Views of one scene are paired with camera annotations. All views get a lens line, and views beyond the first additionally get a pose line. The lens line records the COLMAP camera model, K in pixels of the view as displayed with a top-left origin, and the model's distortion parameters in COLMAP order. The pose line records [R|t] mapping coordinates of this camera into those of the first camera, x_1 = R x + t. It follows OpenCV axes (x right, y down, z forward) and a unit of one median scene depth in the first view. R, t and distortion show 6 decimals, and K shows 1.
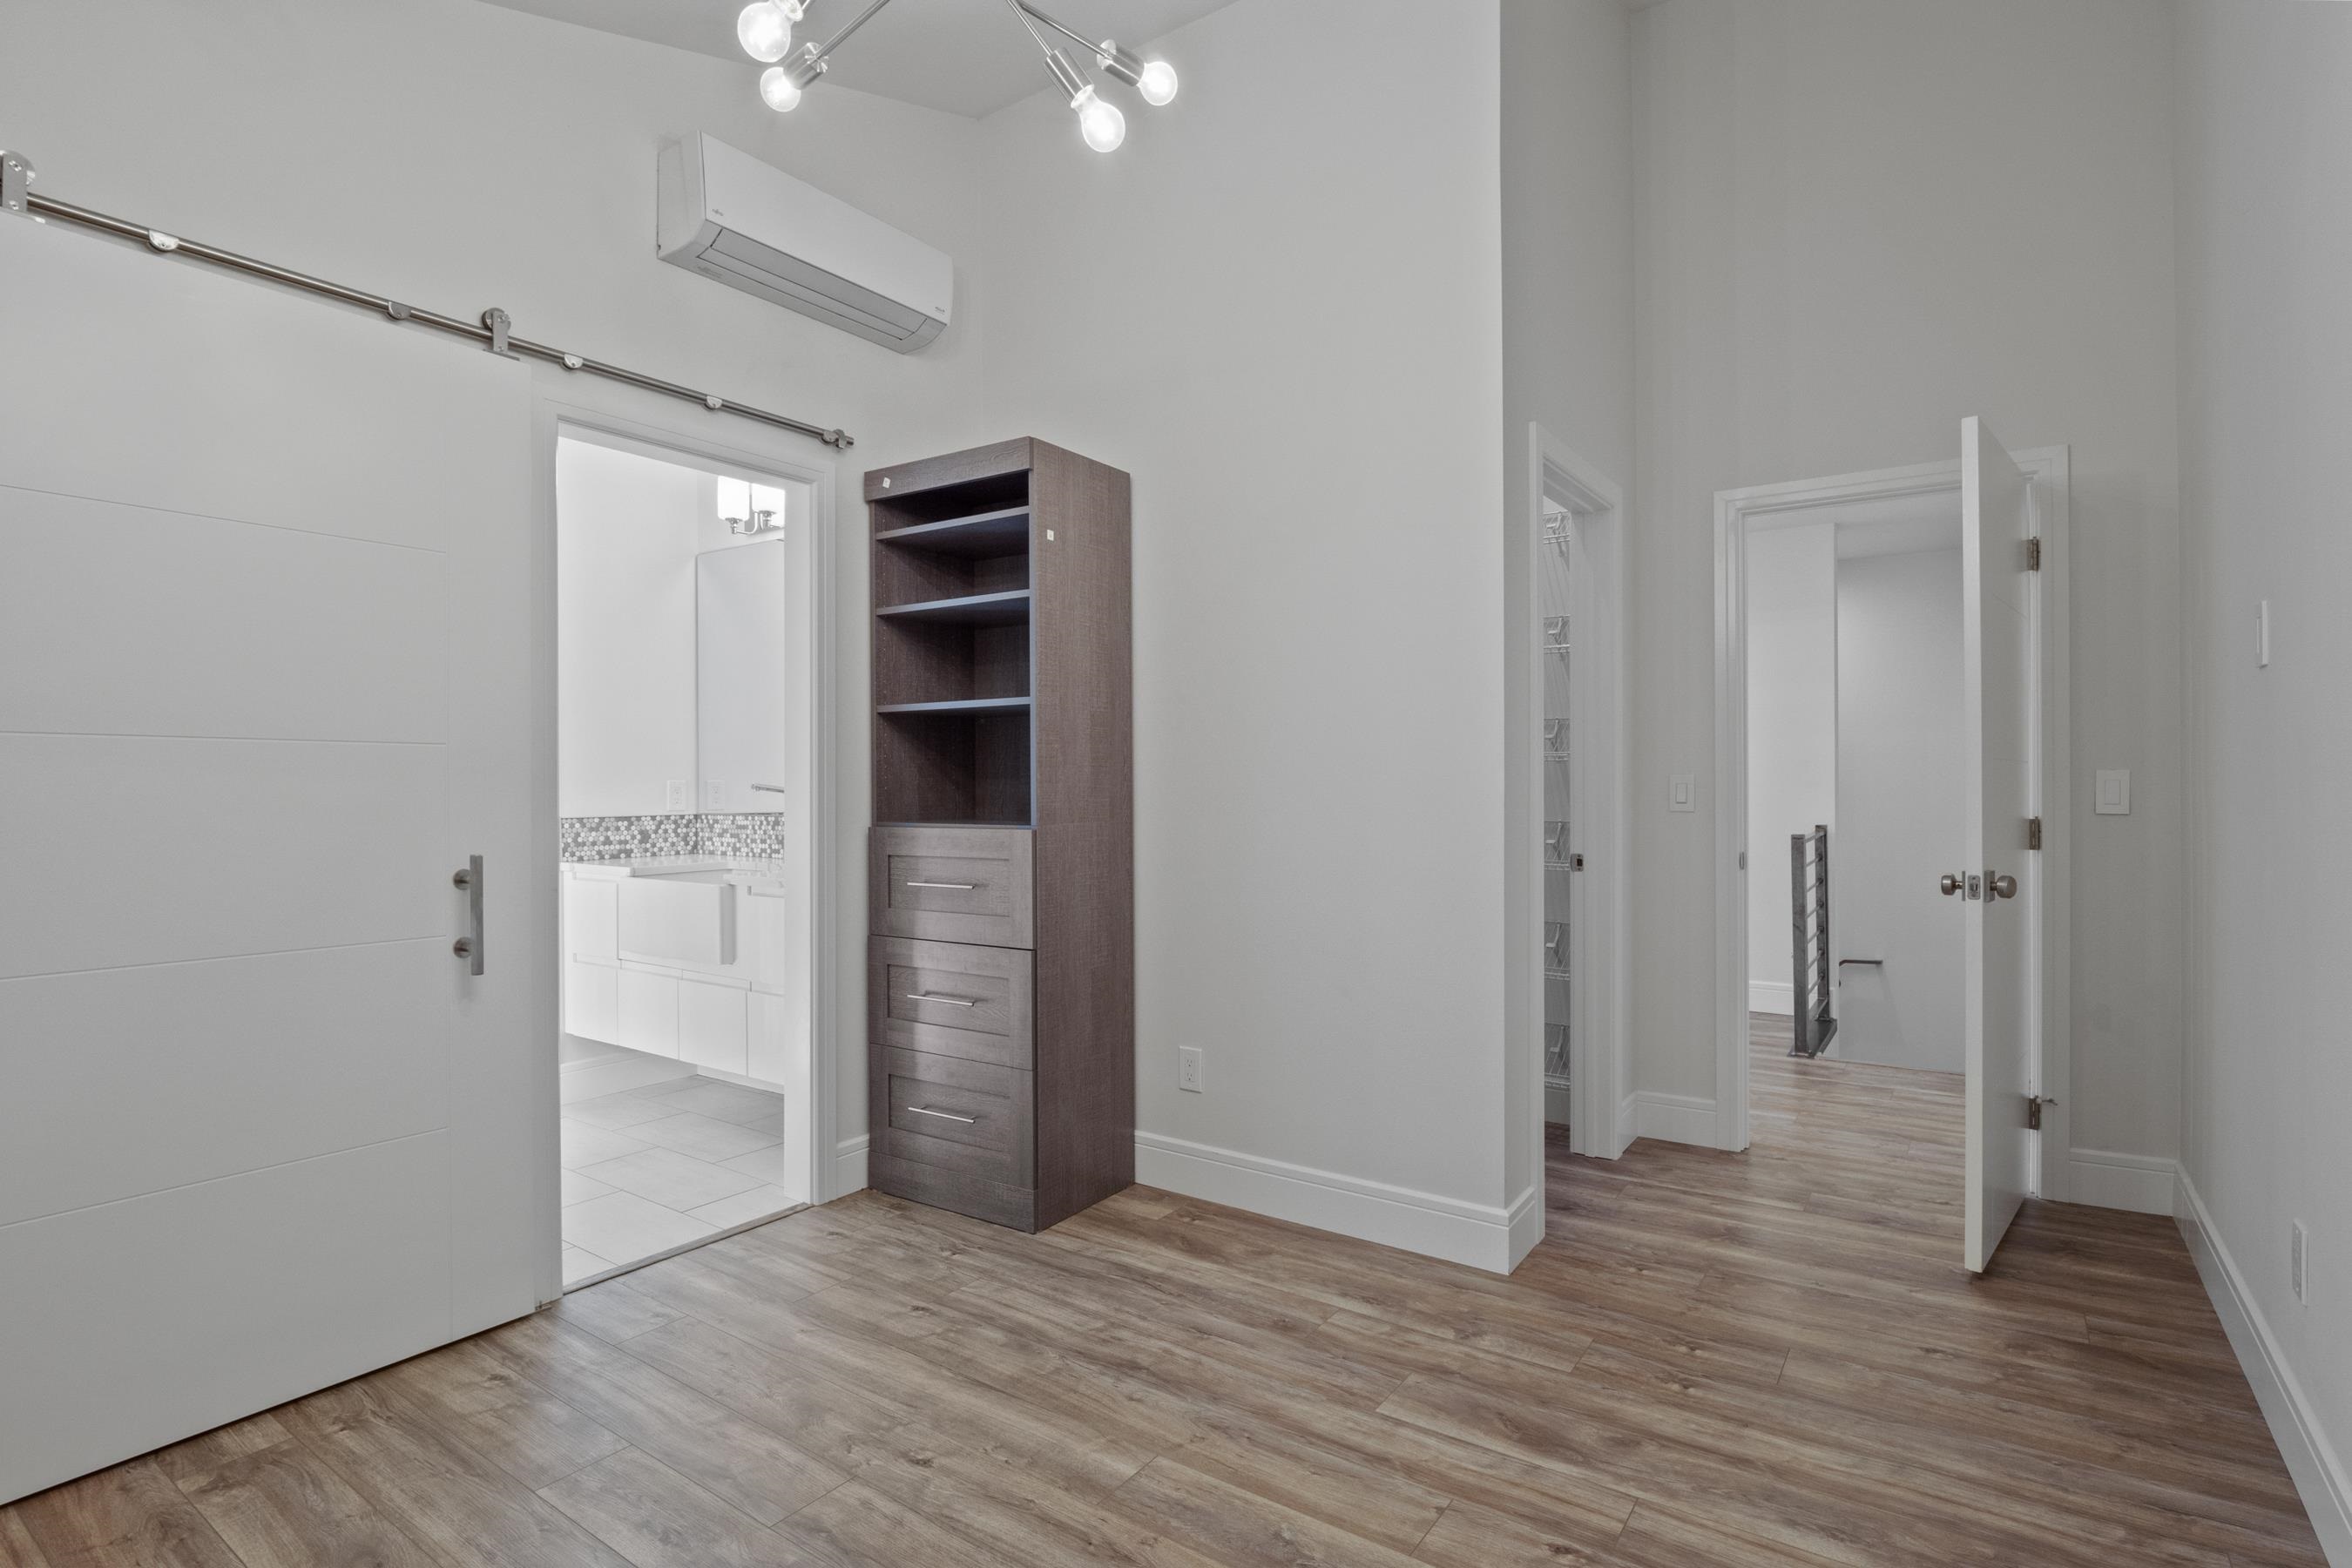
lens RADIAL K [[1160.4, 0, 1175.7], [0, 1160.4, 782.6], [0, 0, 1]] dist [-0.012347, -0.000667]
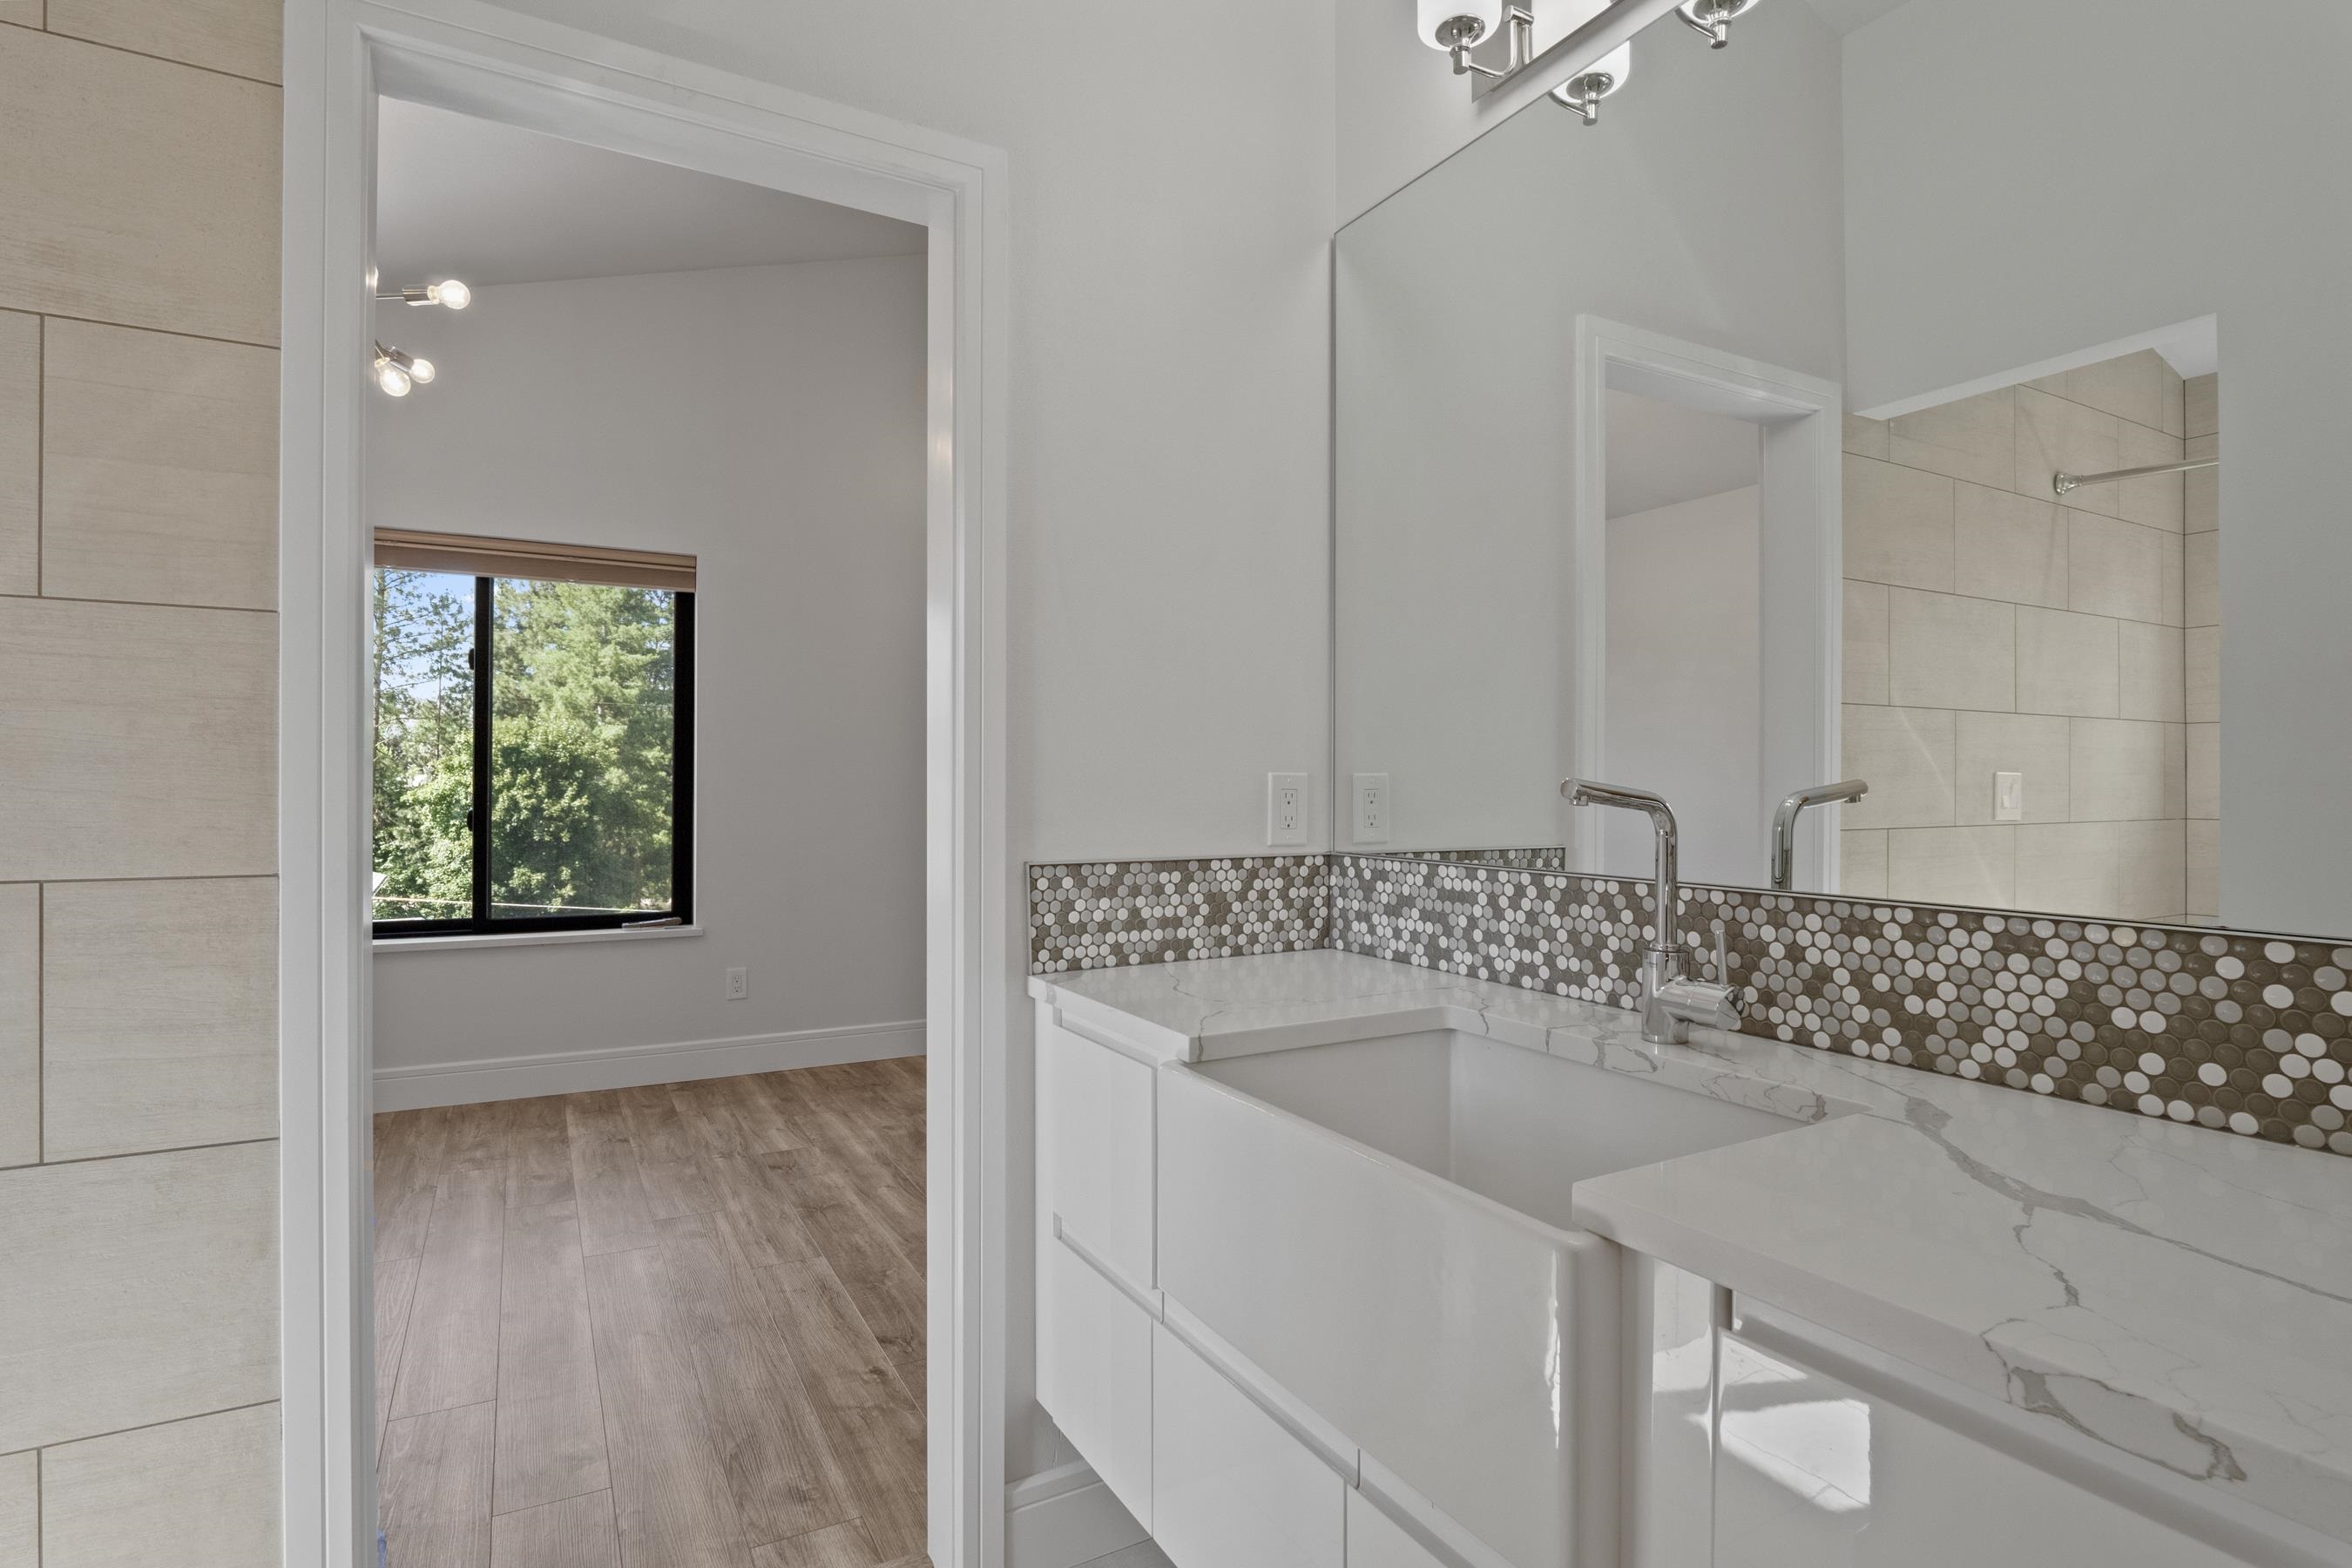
lens RADIAL K [[1160.4, 0, 1161.4], [0, 1160.4, 774.9], [0, 0, 1]] dist [-0.012347, -0.000667]
pose [[0.896374, -0.000952, -0.443297, -0.362401], [-0.003336, 0.999955, -0.008893, 0.003411], [0.443286, 0.009451, 0.896331, 0.765447]]
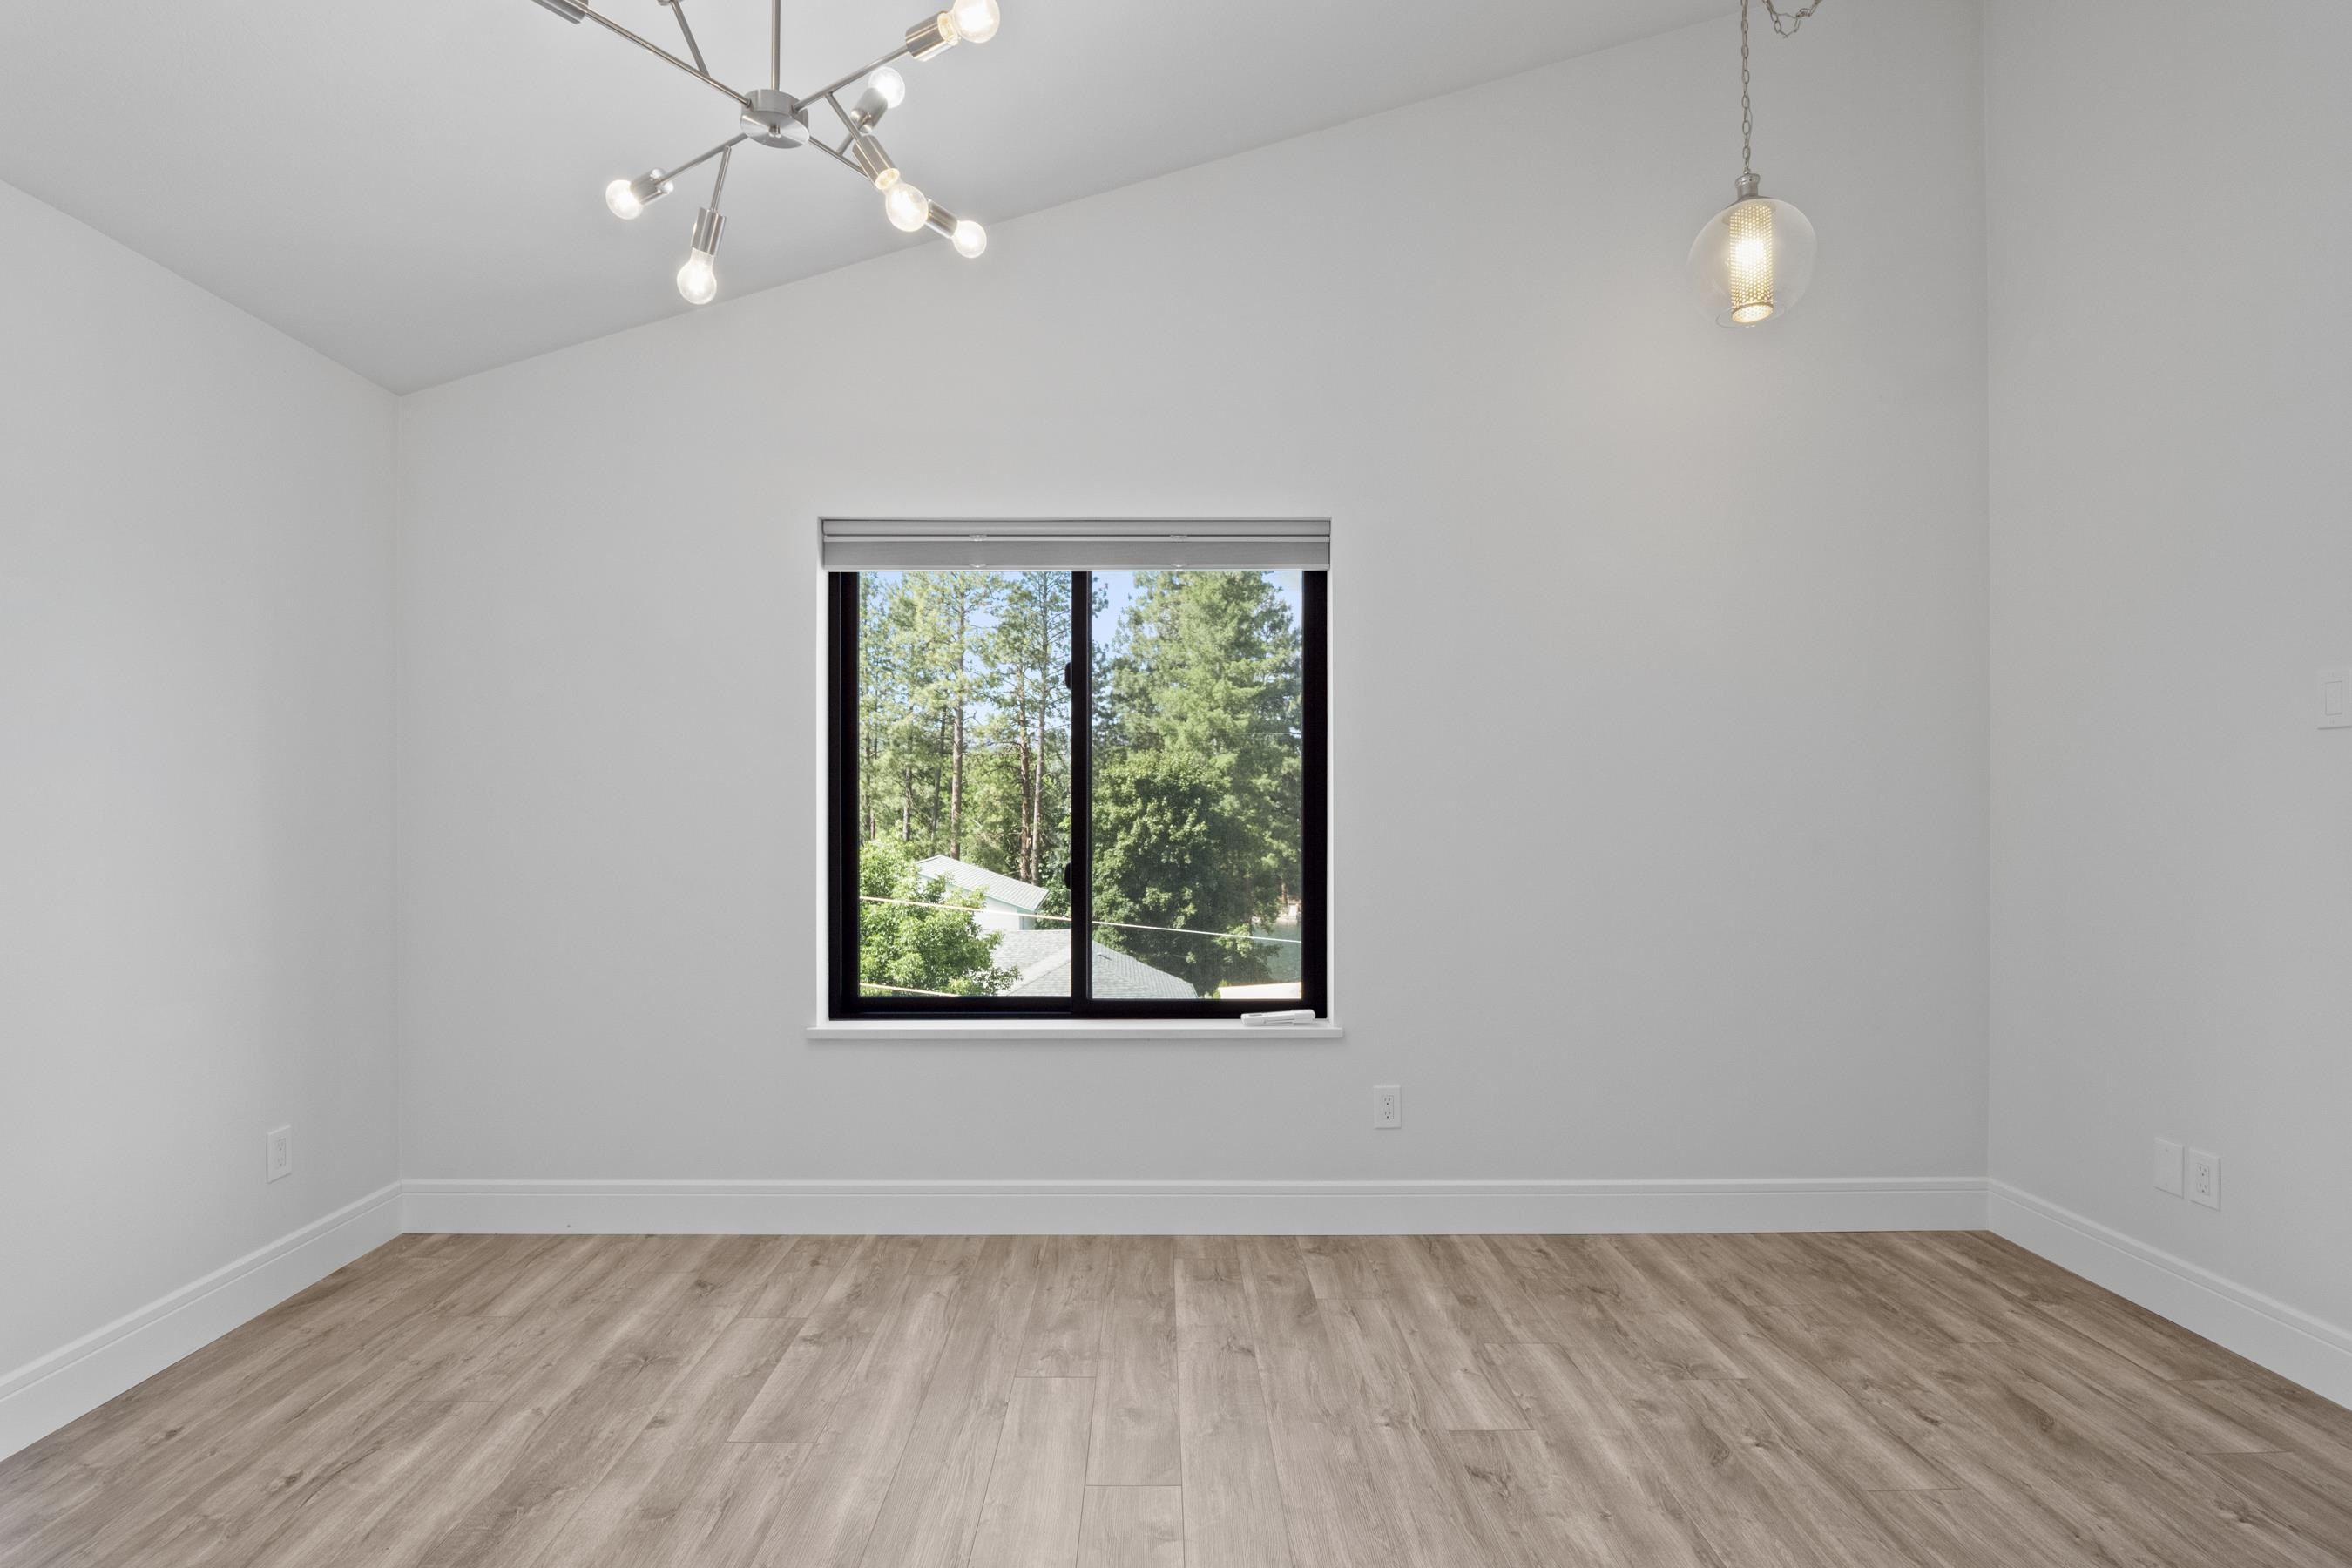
lens RADIAL K [[1160.4, 0, 1165.2], [0, 1160.4, 790.4], [0, 0, 1]] dist [-0.012347, -0.000667]
pose [[0.577675, -0.013187, -0.816161, -0.683253], [0.000521, 0.999875, -0.015786, -0.012105], [0.816267, 0.008694, 0.577609, 1.016897]]
